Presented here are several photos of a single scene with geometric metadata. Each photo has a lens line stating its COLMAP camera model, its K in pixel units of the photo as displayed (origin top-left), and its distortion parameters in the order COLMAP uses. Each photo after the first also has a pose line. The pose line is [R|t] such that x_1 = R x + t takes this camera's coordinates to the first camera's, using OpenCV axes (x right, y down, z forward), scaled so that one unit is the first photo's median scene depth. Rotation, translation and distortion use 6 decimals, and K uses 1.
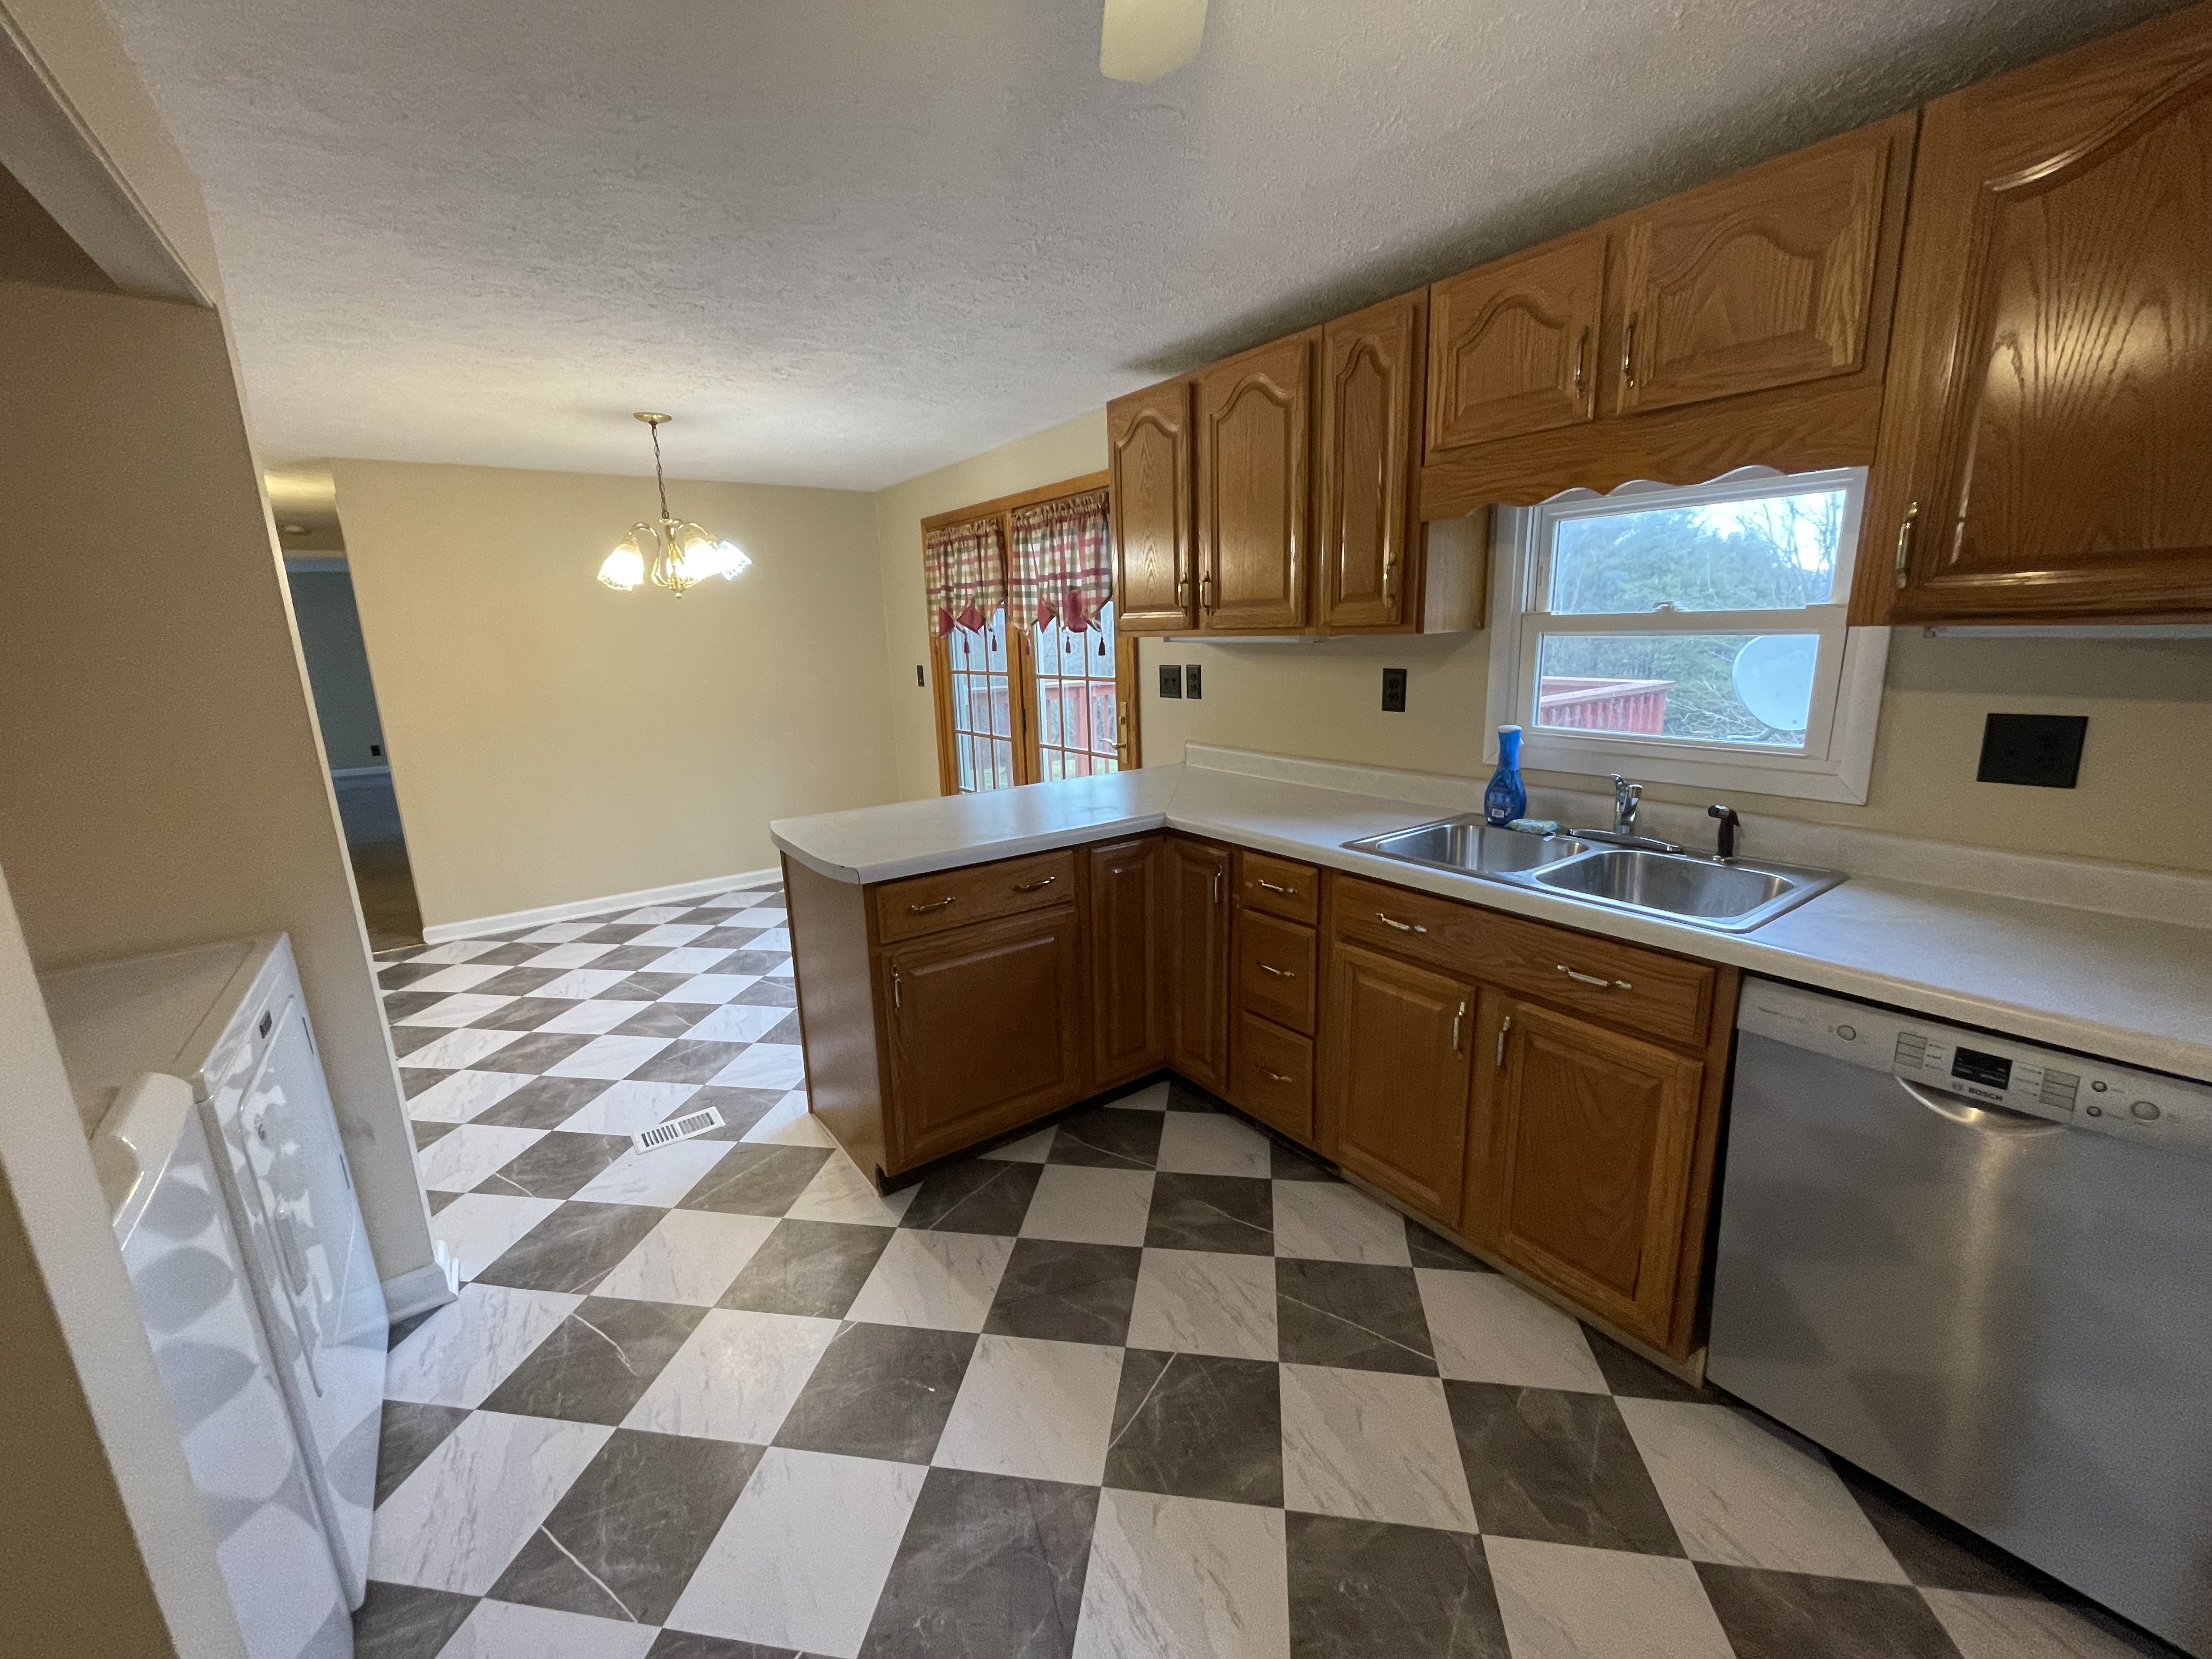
lens RADIAL K [[888.8, 0, 1104.5], [0, 888.8, 831.7], [0, 0, 1]] dist [-0.003580, -0.000896]
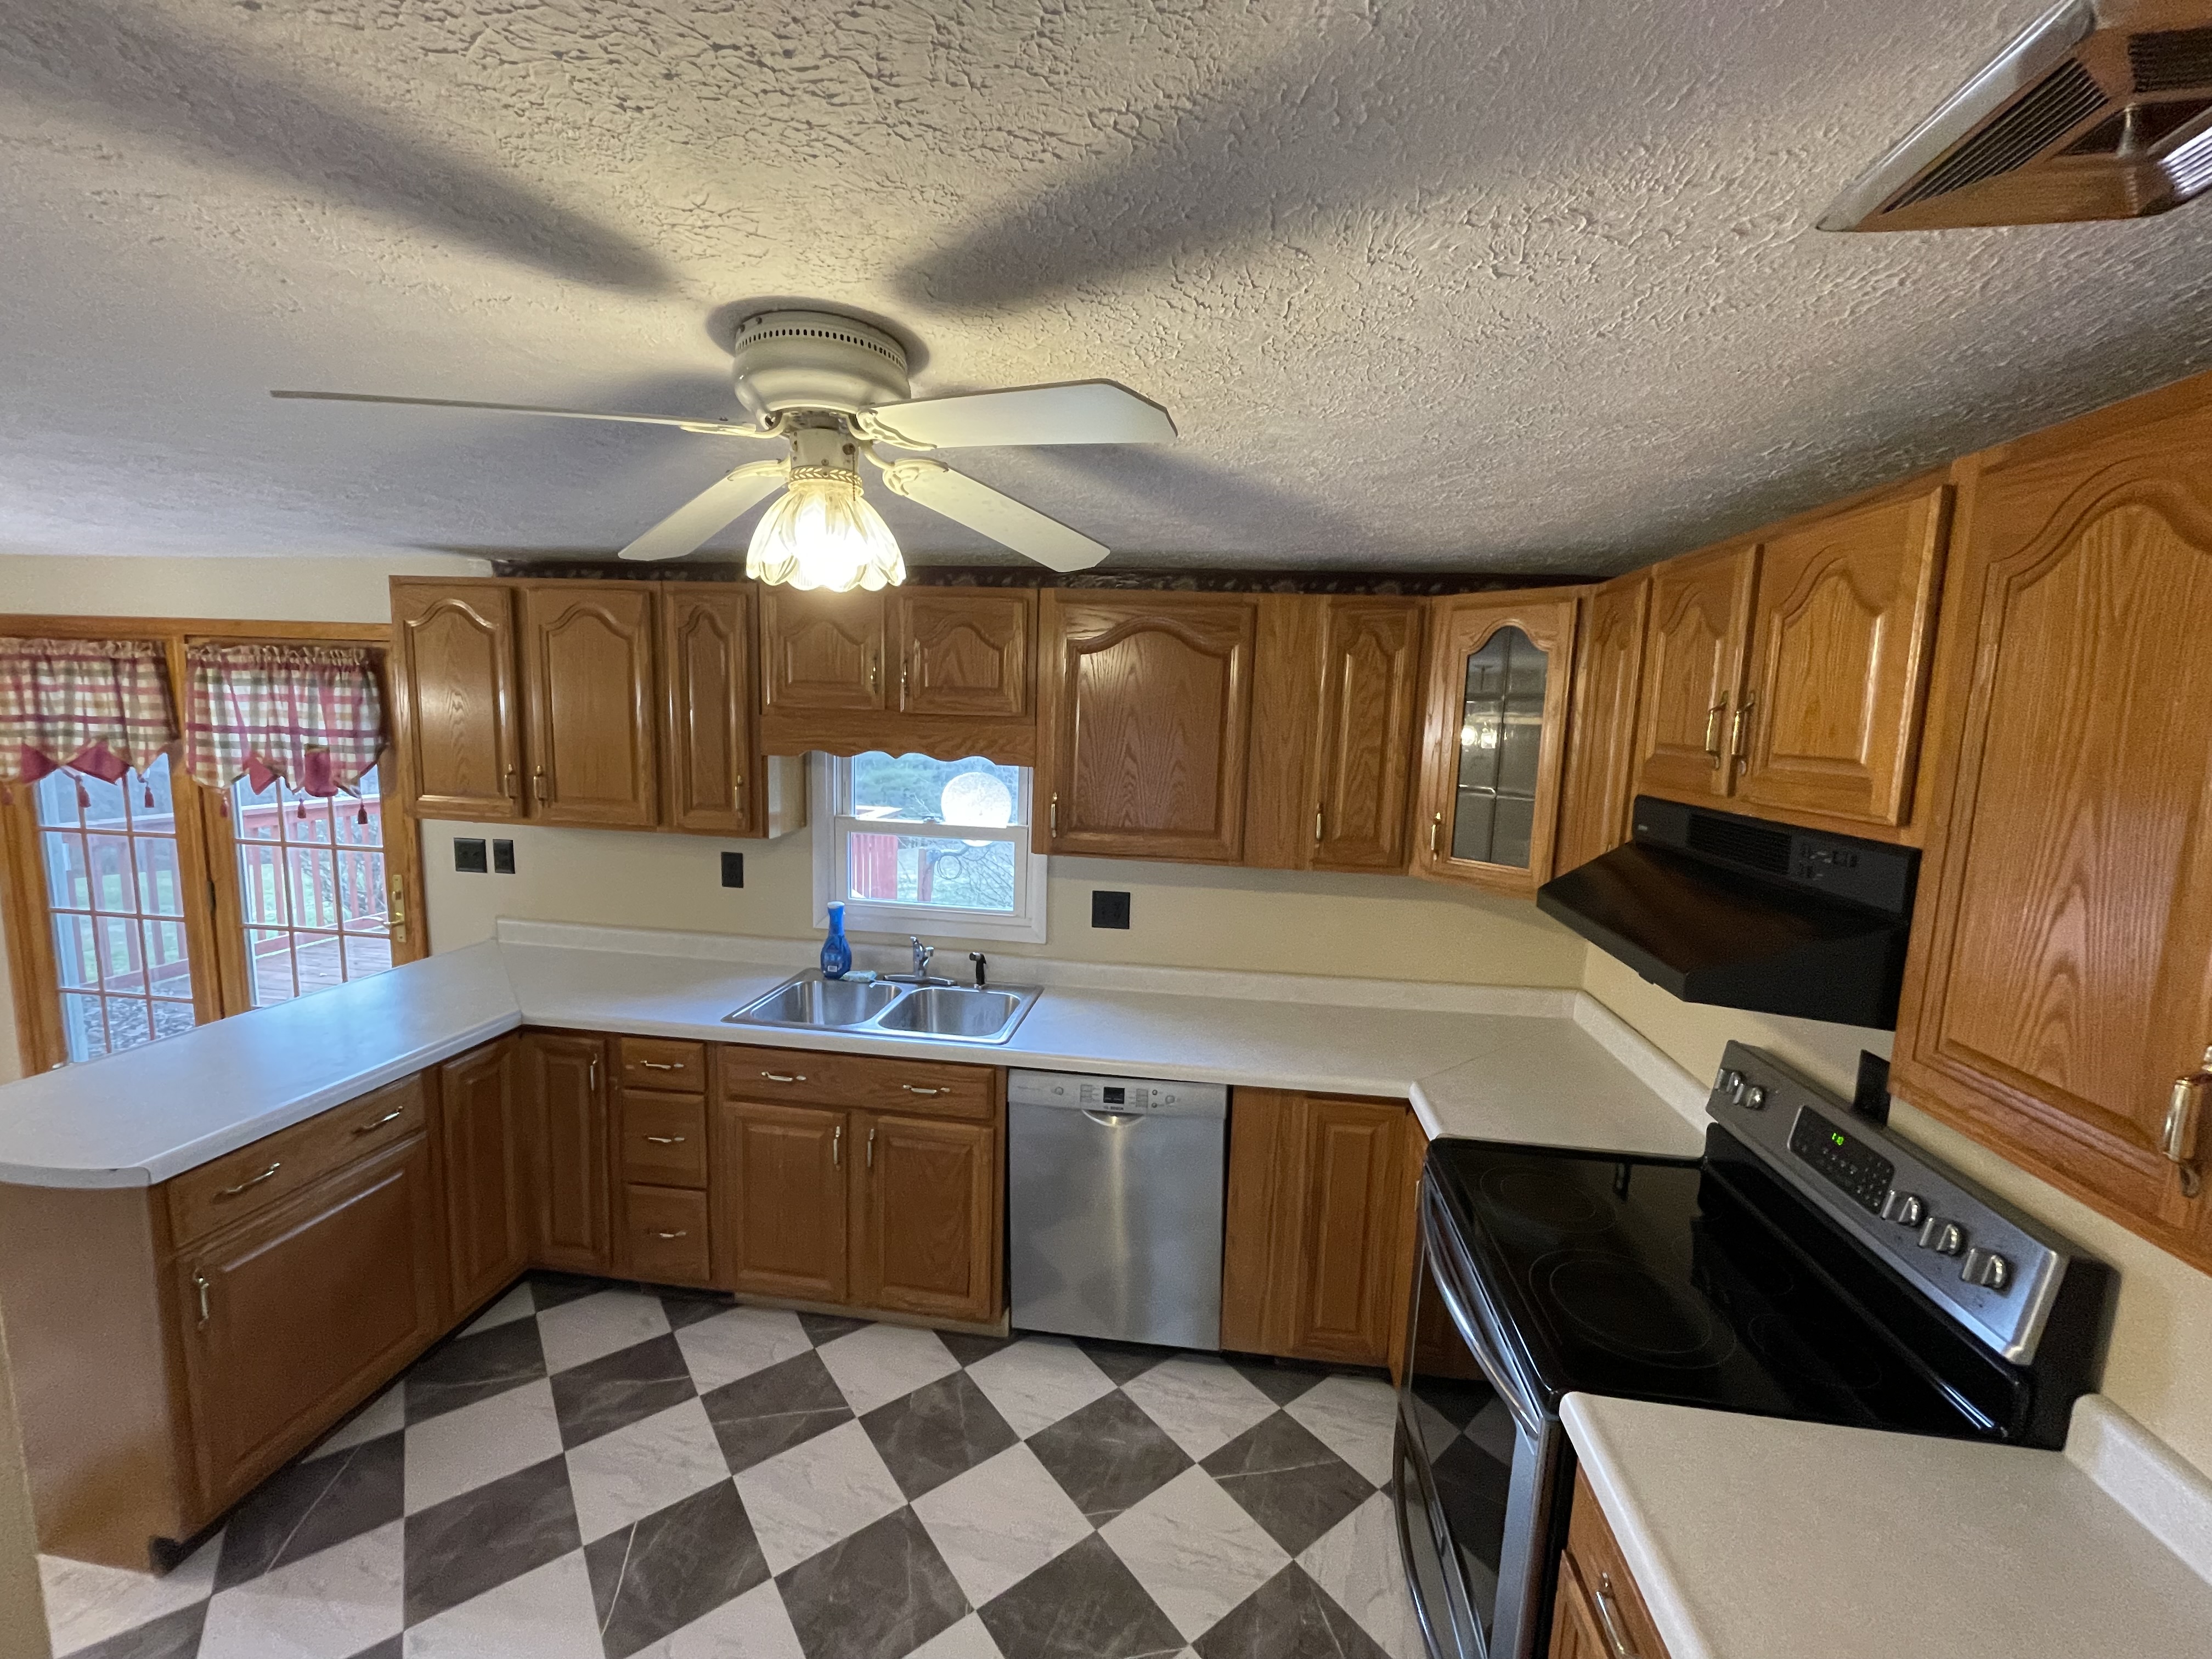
lens RADIAL K [[888.8, 0, 1104.5], [0, 888.8, 831.7], [0, 0, 1]] dist [-0.003580, -0.000896]
pose [[0.684764, -0.042761, 0.727510, -0.223968], [0.107589, 0.993270, -0.042885, -0.120653], [-0.720780, 0.107638, 0.684756, -0.205679]]
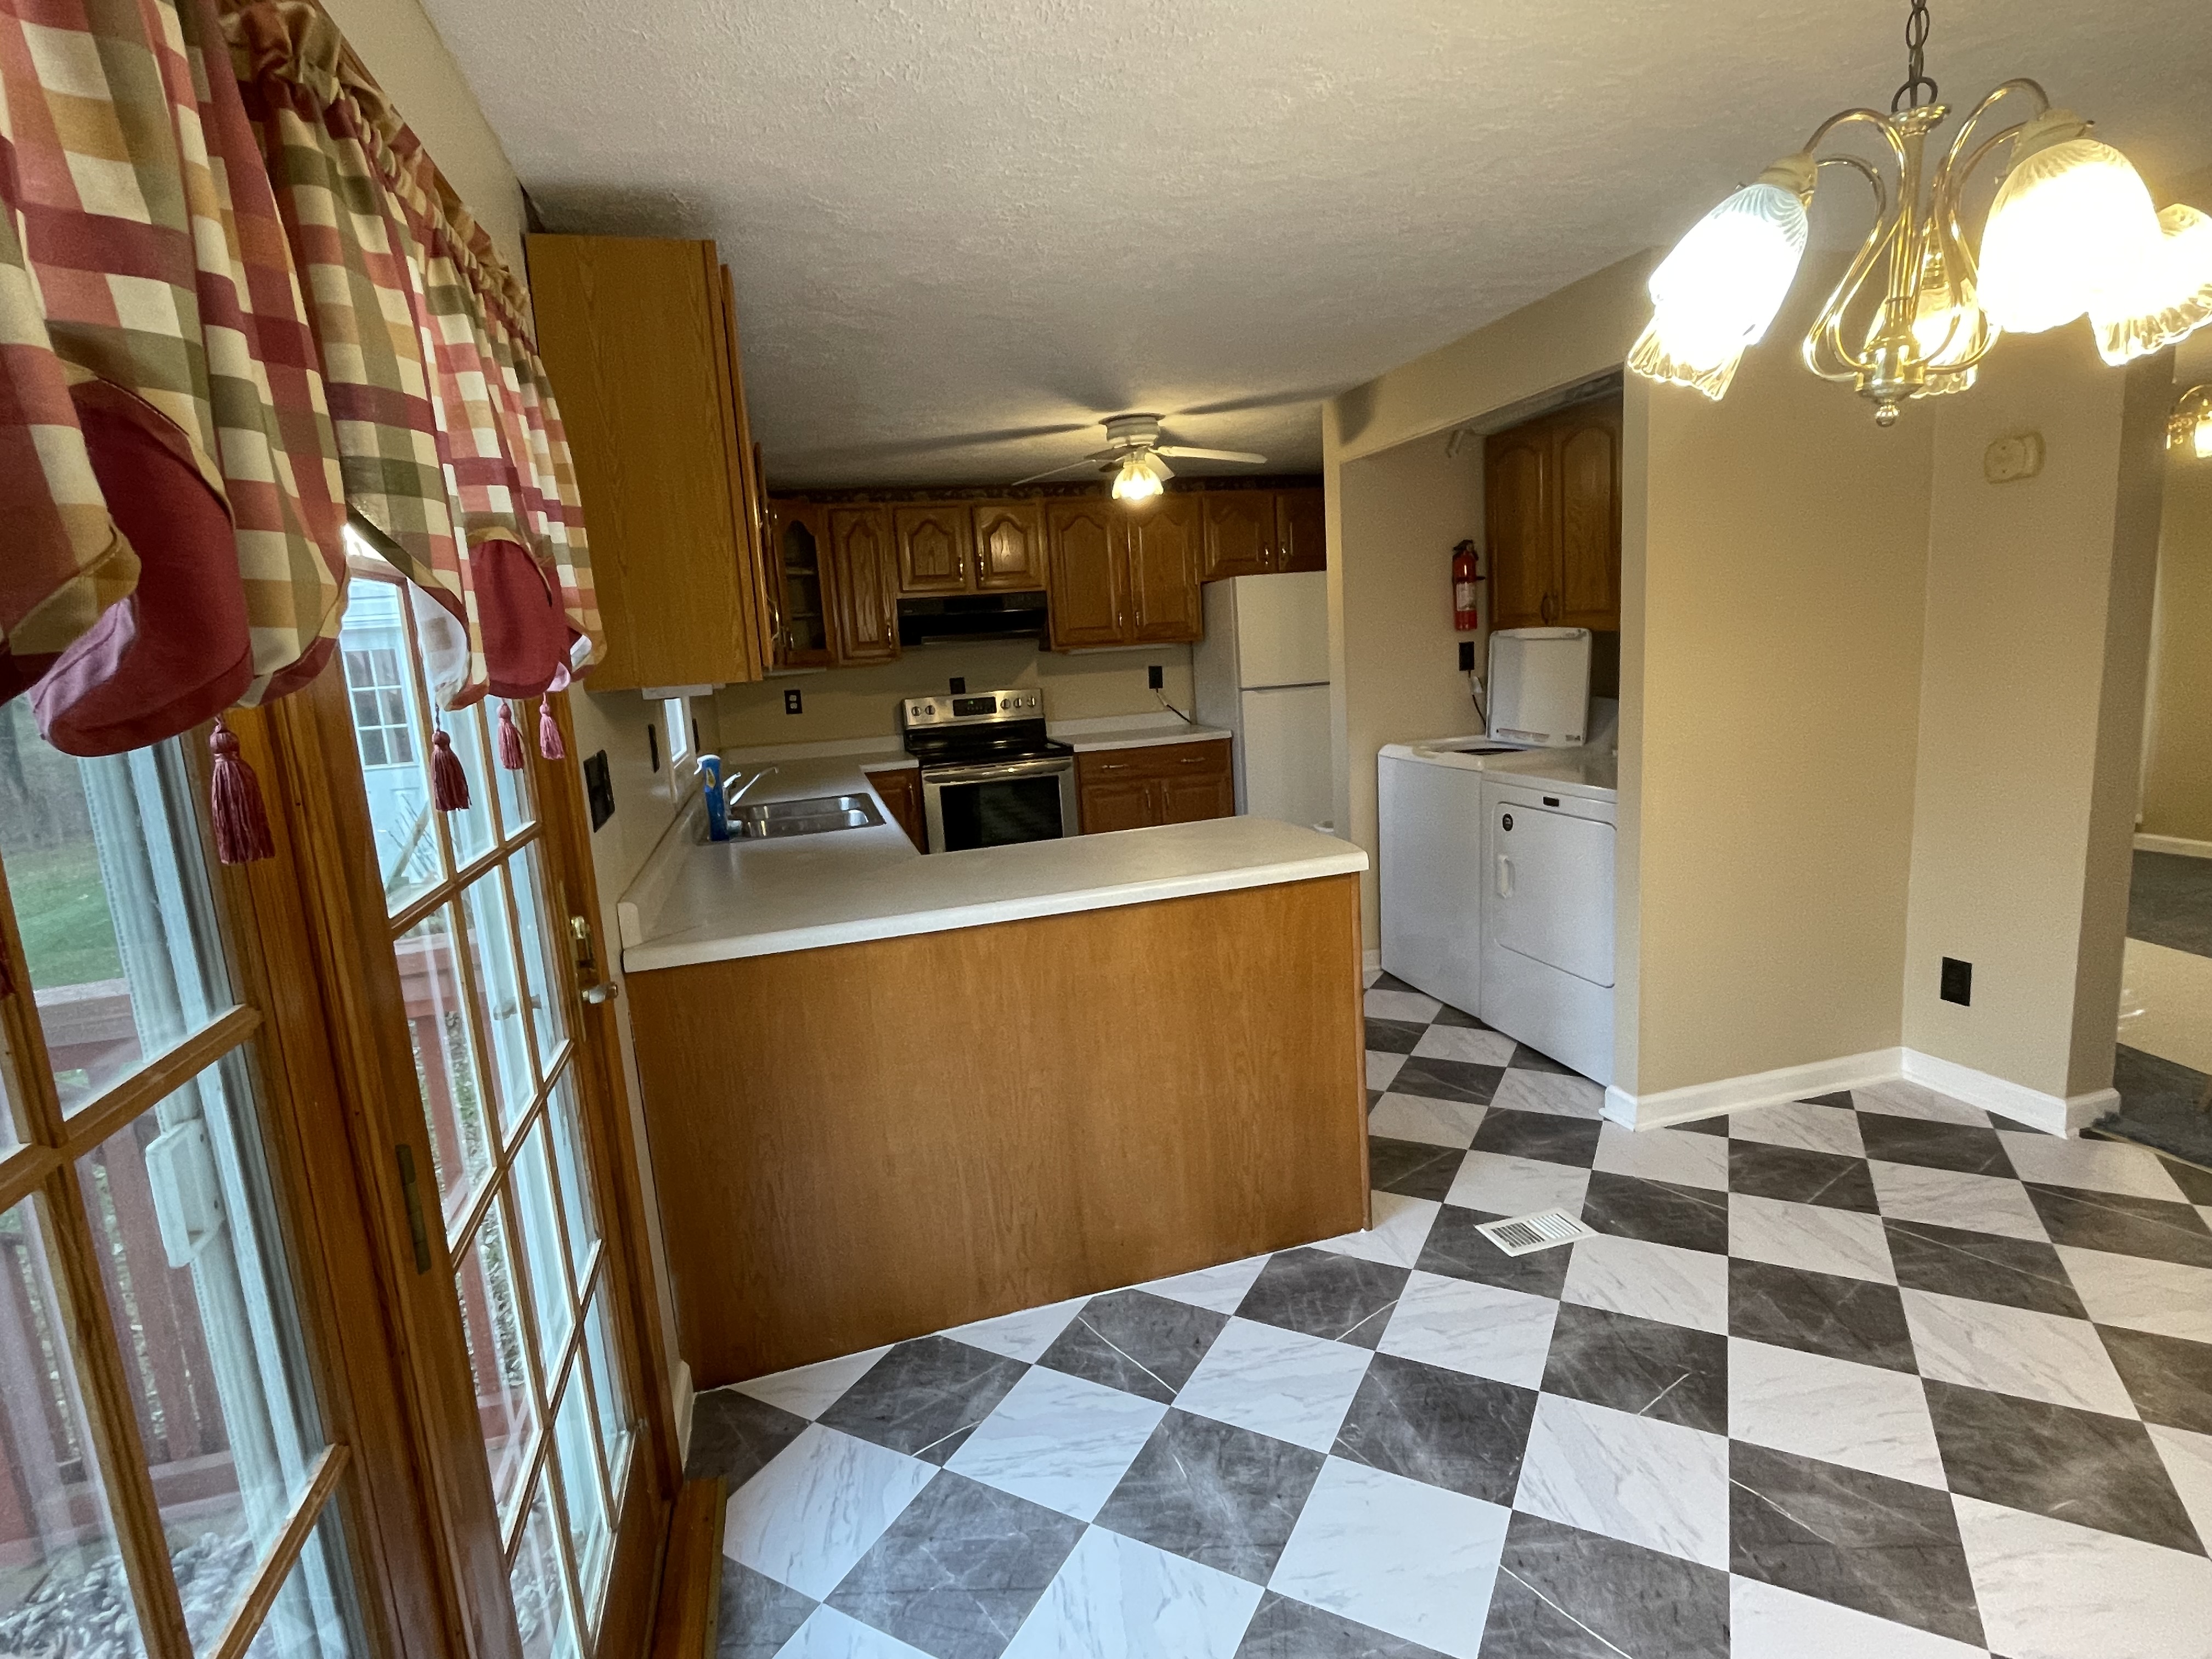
lens RADIAL K [[1111.7, 0, 1102.8], [0, 1111.7, 823.4], [0, 0, 1]] dist [-0.000262, -0.000304]
pose [[-0.938613, 0.026541, 0.343950, -0.543761], [0.157280, 0.920306, 0.358190, -0.477762], [-0.307033, 0.390298, -0.867985, 2.129316]]
